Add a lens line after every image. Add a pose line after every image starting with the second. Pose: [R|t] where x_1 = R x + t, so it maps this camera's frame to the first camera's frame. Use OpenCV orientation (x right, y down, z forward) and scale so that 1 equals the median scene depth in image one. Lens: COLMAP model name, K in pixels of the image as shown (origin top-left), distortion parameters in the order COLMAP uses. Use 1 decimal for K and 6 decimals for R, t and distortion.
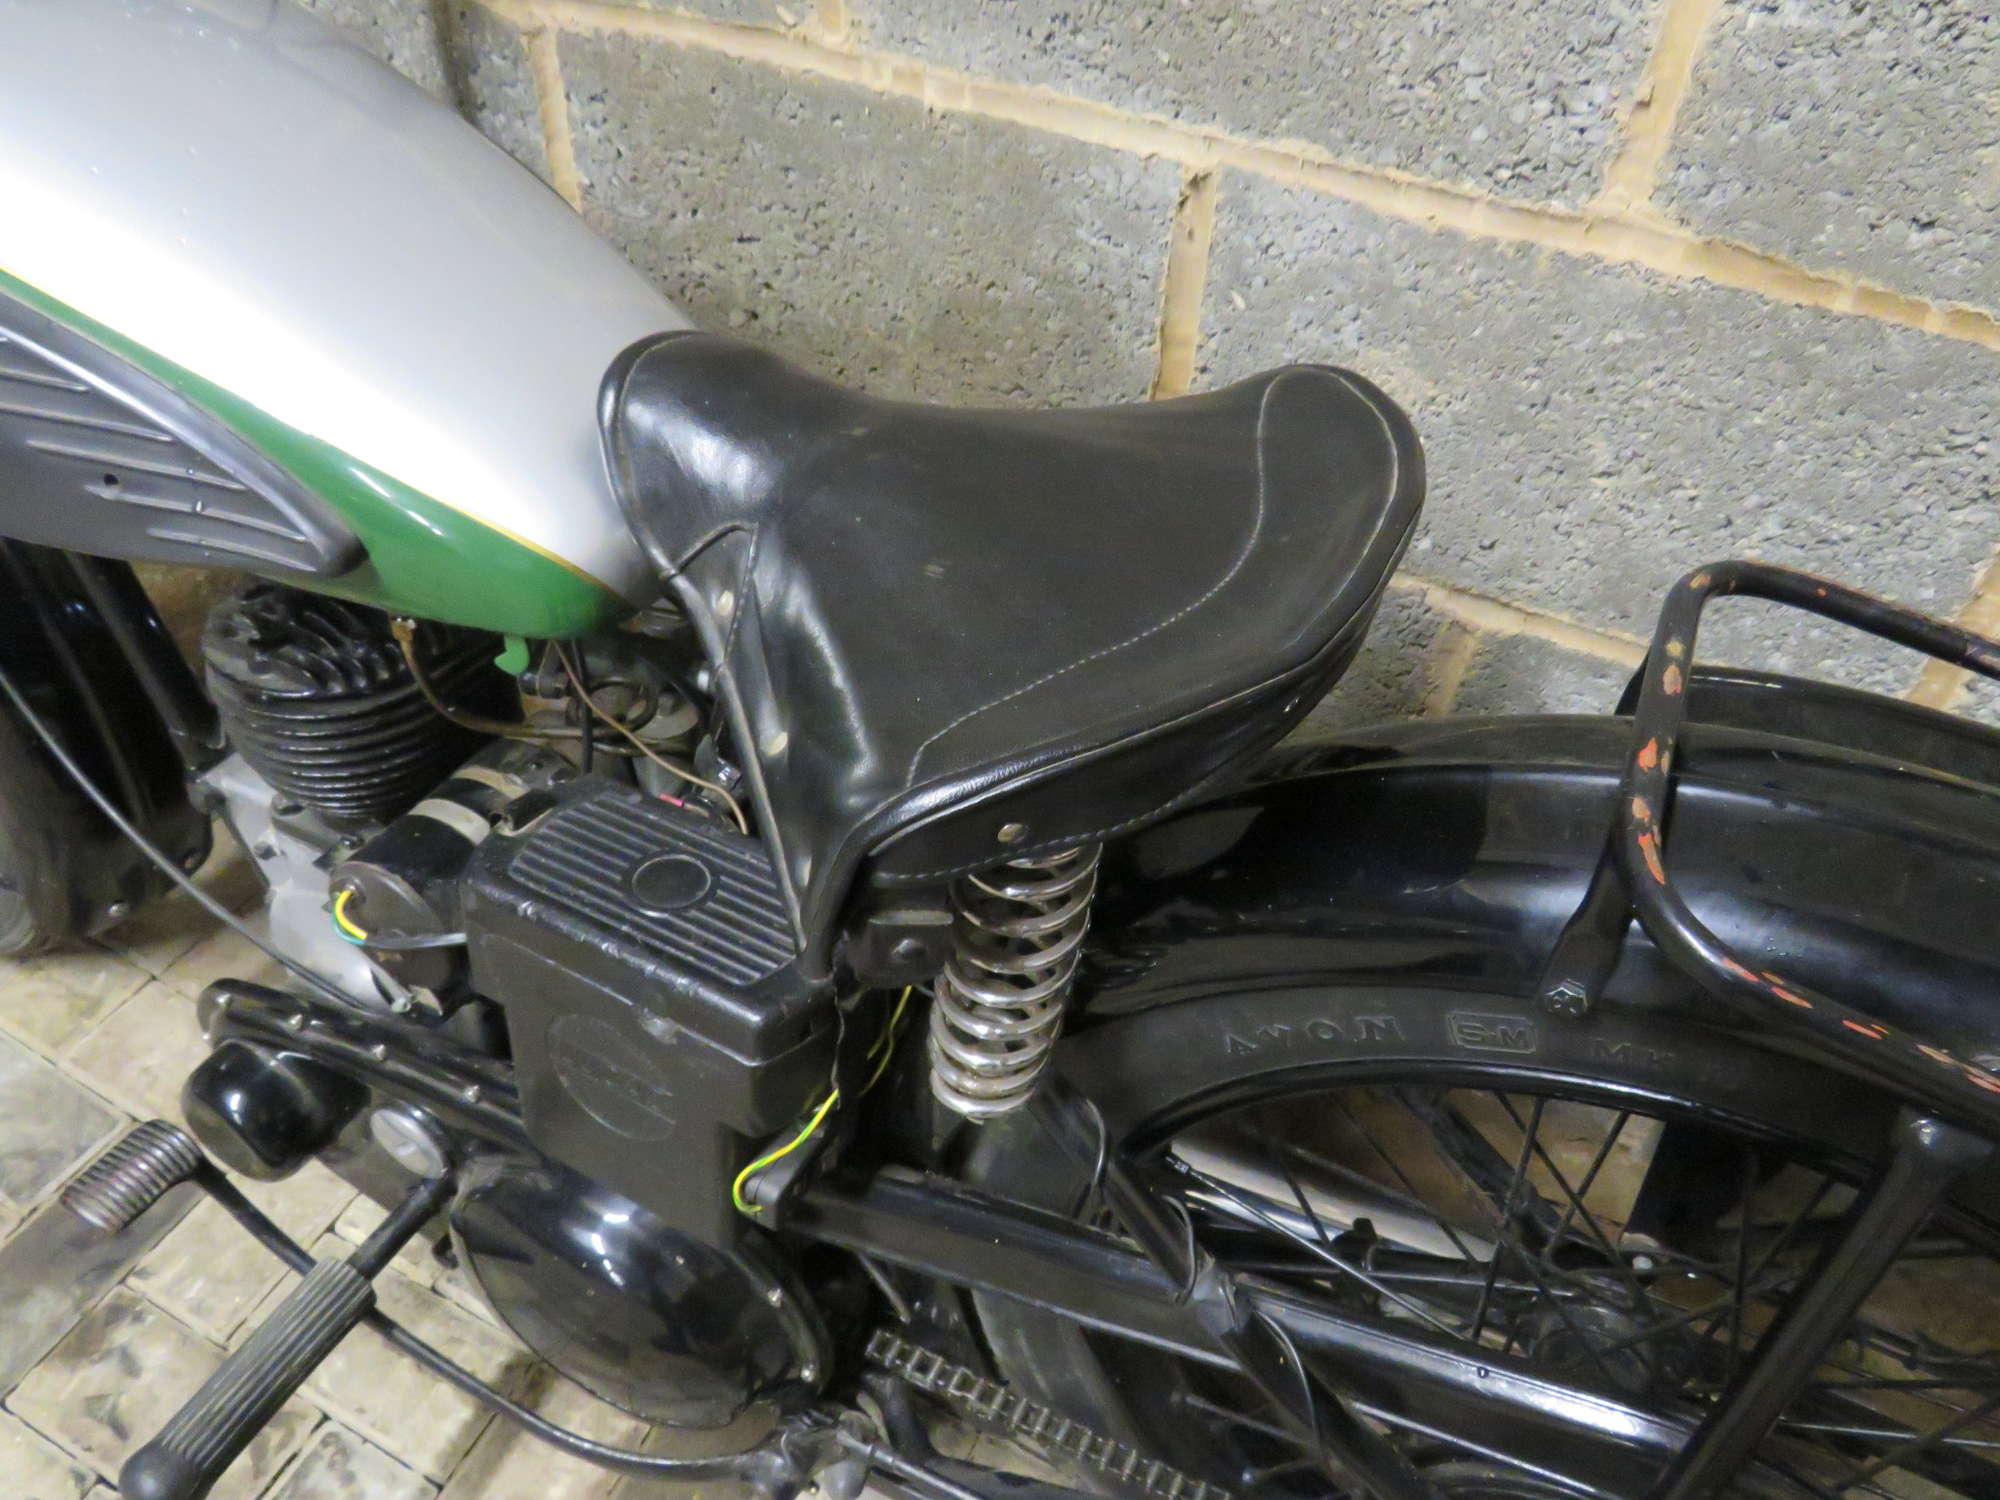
lens RADIAL K [[1409.3, 0, 1000.4], [0, 1409.3, 753.0], [0, 0, 1]] dist [-0.028978, 0.006659]
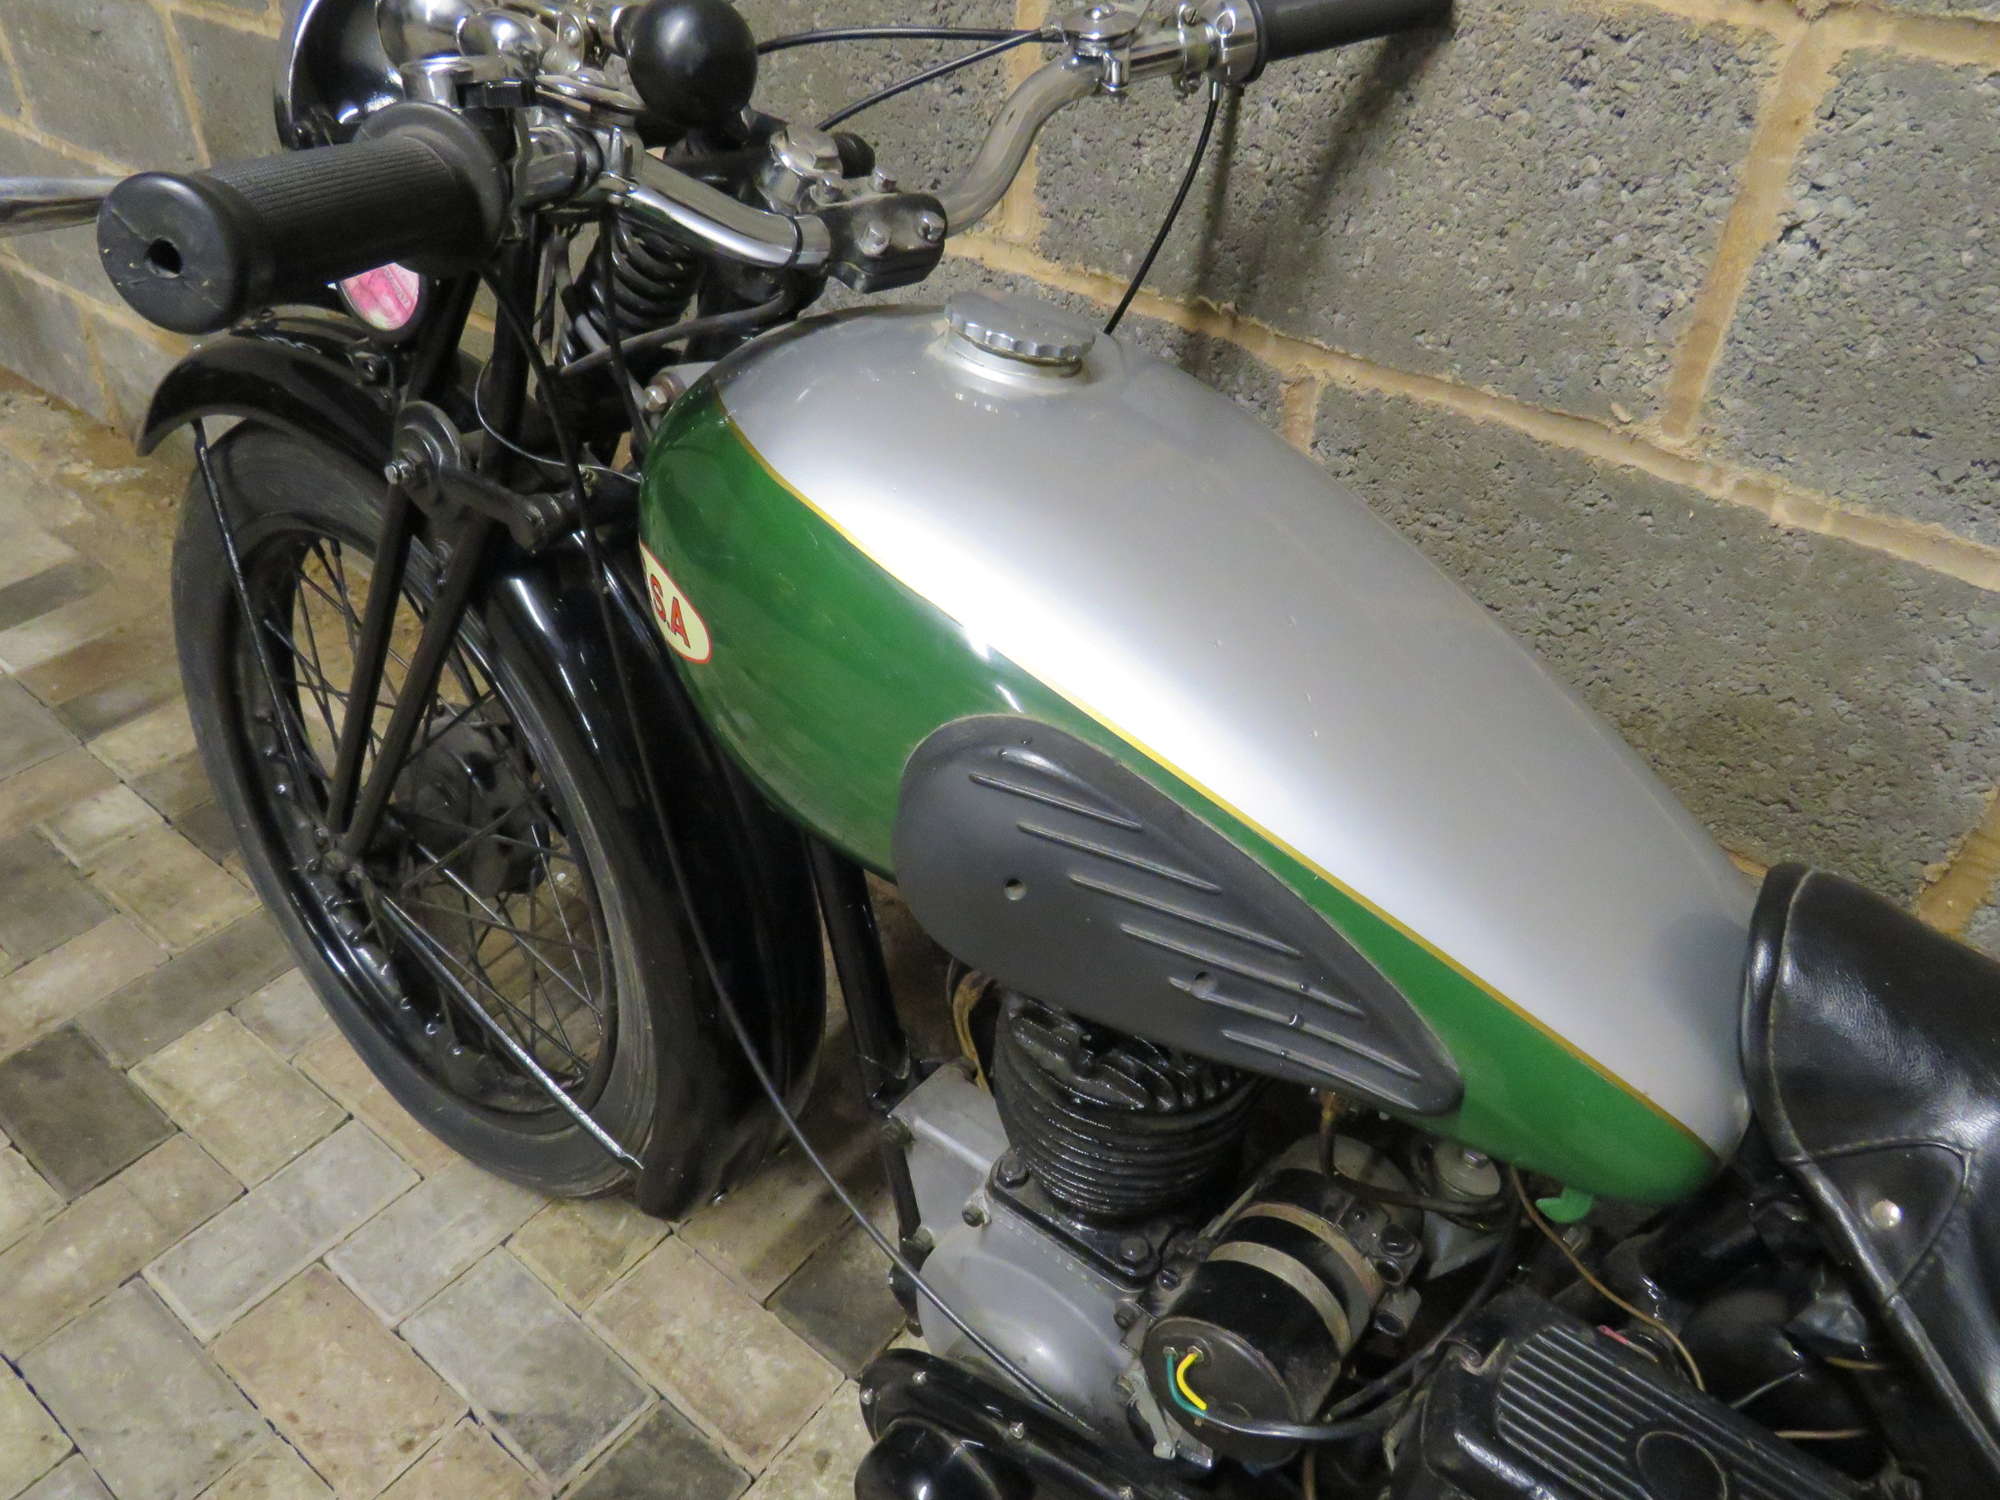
lens RADIAL K [[1409.3, 0, 997.9], [0, 1409.3, 753.3], [0, 0, 1]] dist [-0.028978, 0.006659]
pose [[0.983229, 0.118490, -0.138641, -0.378246], [-0.133170, 0.985843, -0.101878, -0.131168], [0.124607, 0.118633, 0.985089, 0.028409]]
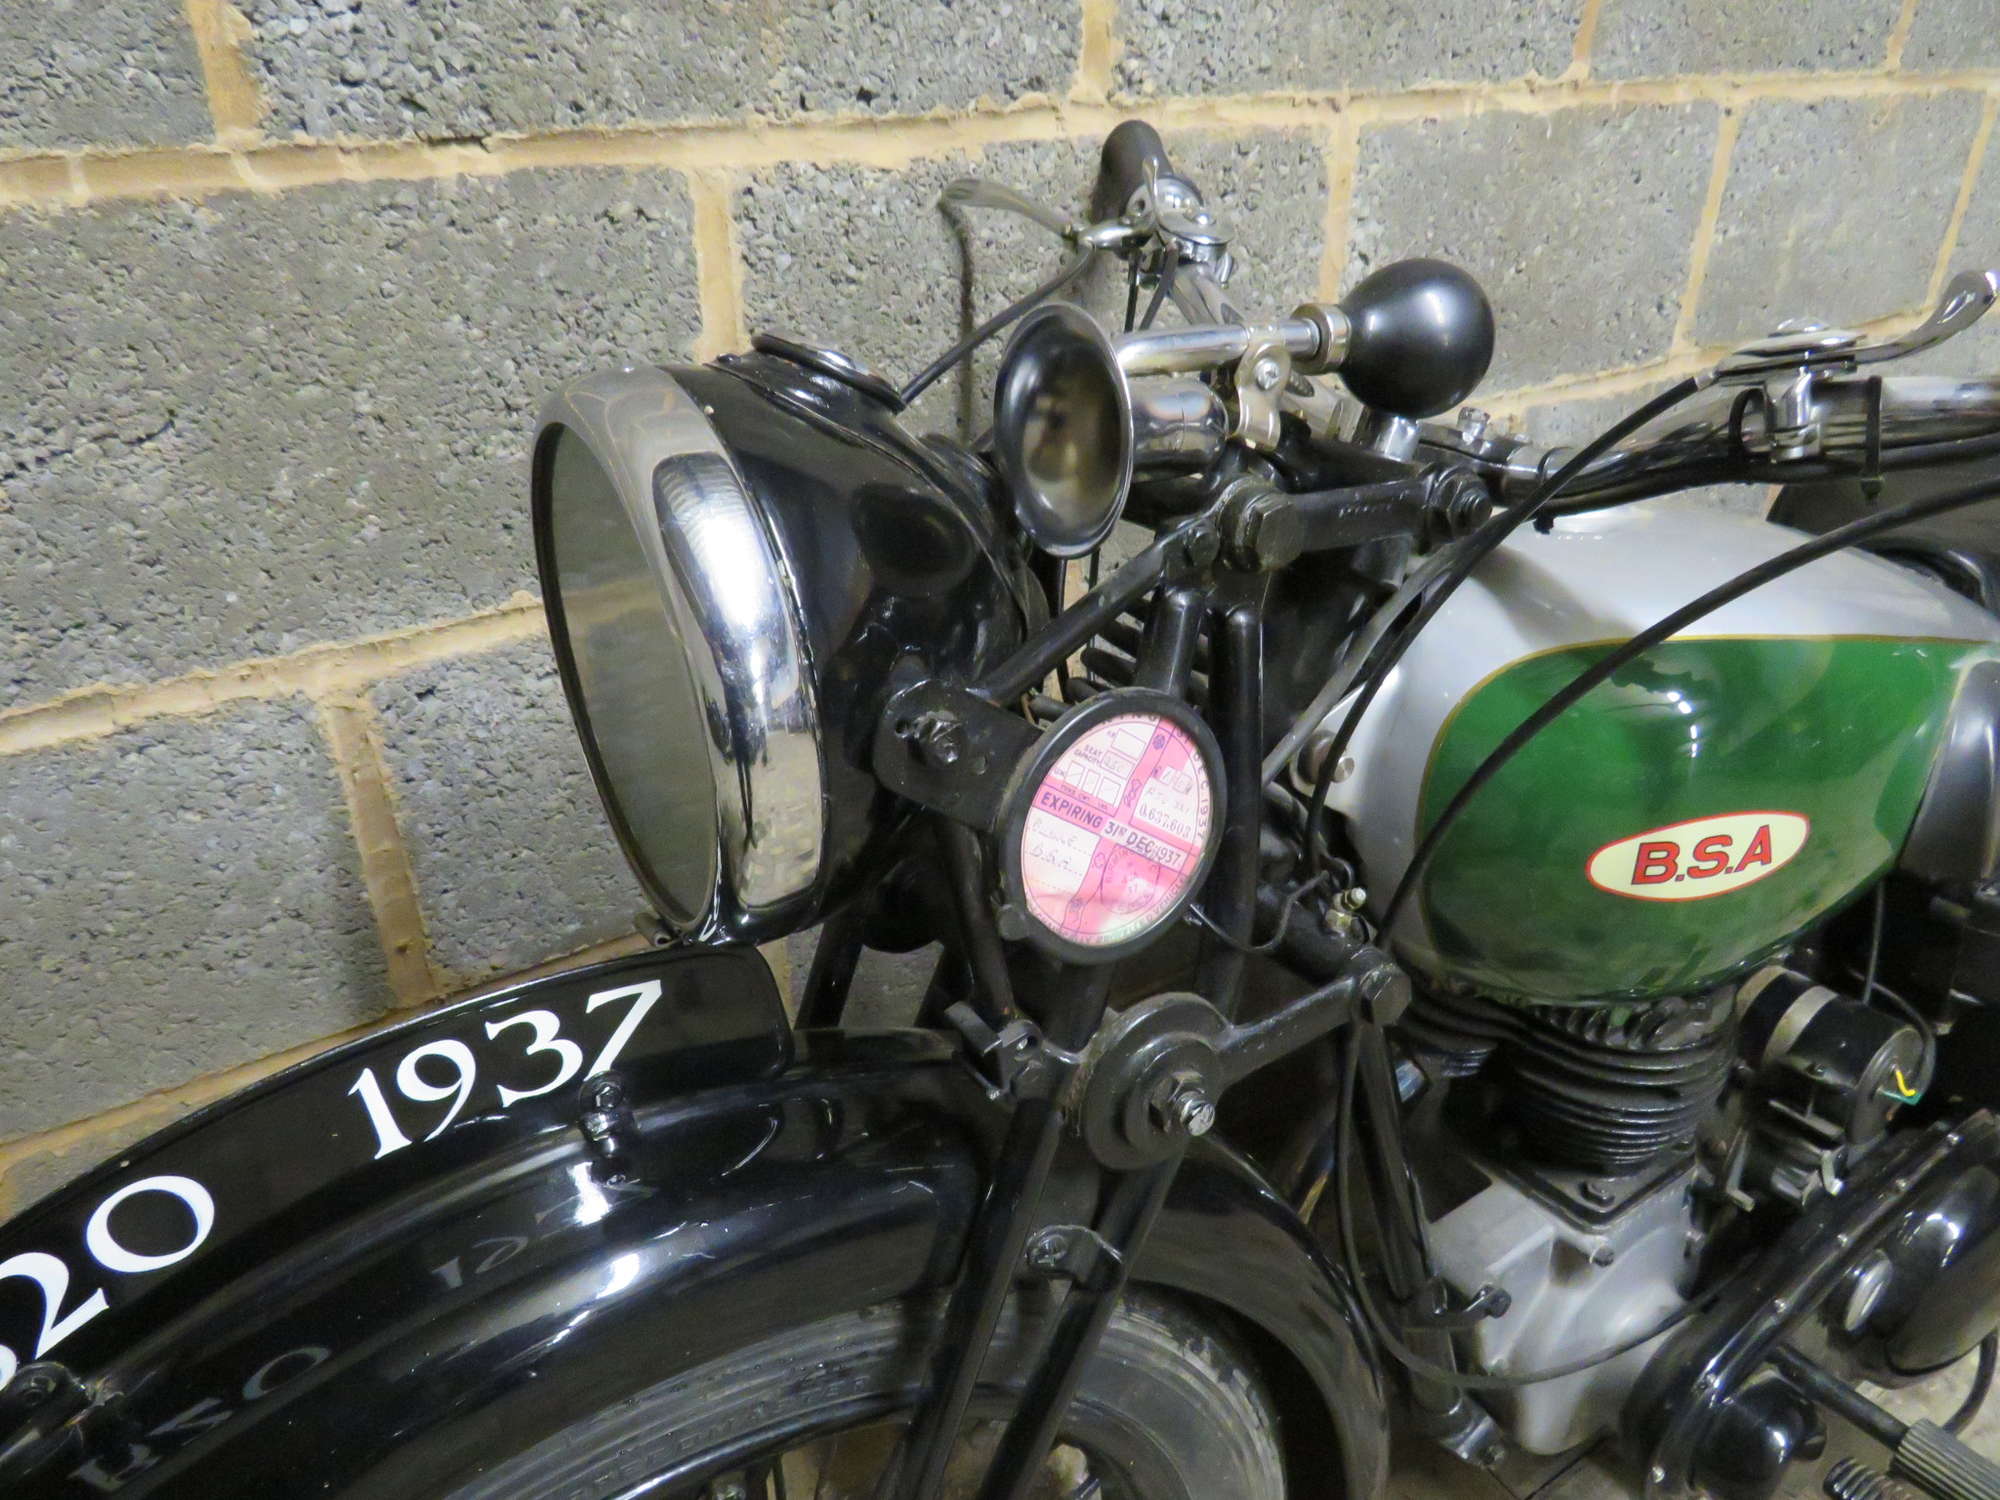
lens RADIAL K [[1409.3, 0, 996.5], [0, 1409.3, 747.5], [0, 0, 1]] dist [-0.028978, 0.006659]
pose [[0.501619, -0.463406, 0.730502, -1.190300], [0.608045, 0.789519, 0.083313, -0.514479], [-0.615353, 0.402387, 0.677809, 0.406137]]
